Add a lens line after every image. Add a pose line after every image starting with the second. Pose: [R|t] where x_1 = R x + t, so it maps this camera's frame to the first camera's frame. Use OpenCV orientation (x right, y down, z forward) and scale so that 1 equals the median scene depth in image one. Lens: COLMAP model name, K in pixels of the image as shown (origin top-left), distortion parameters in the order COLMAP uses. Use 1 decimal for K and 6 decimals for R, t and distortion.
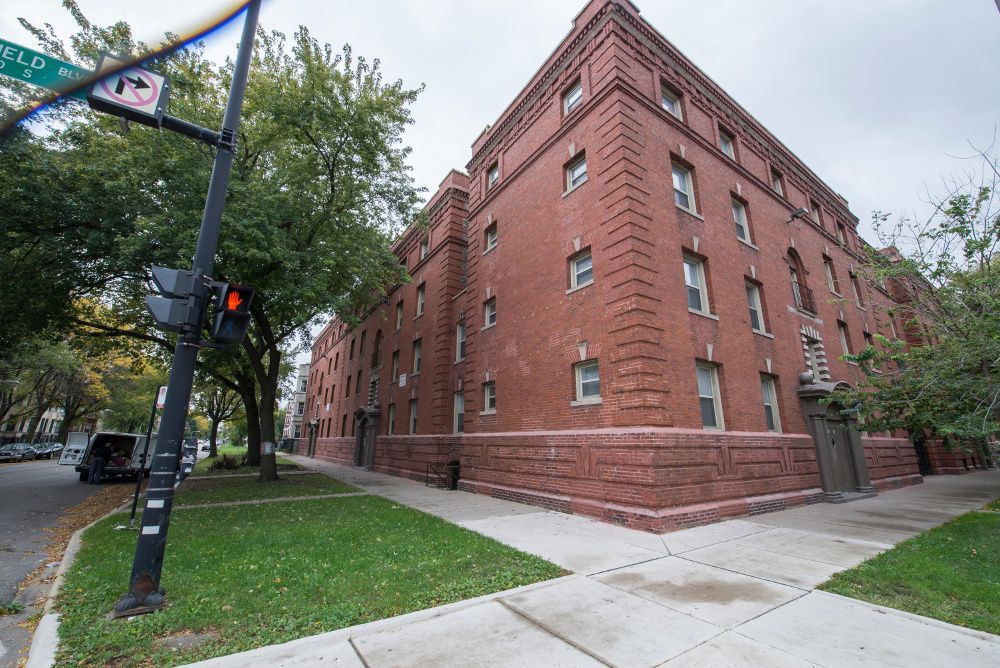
lens RADIAL K [[392.6, 0, 500.3], [0, 392.6, 334.4], [0, 0, 1]] dist [-0.019984, -0.001289]
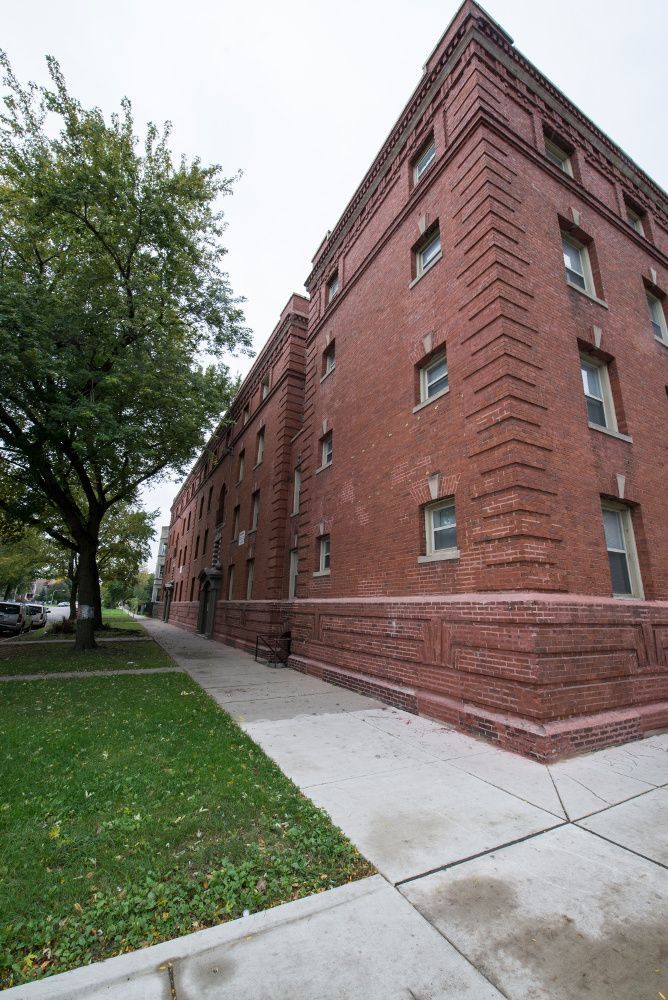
lens RADIAL K [[411.0, 0, 332.2], [0, 411.0, 499.4], [0, 0, 1]] dist [-0.018984, -0.001082]
pose [[0.995843, -0.006701, -0.090836, 0.086647], [0.007344, 0.999950, 0.006742, 0.055801], [0.090787, -0.007381, 0.995843, 0.219292]]
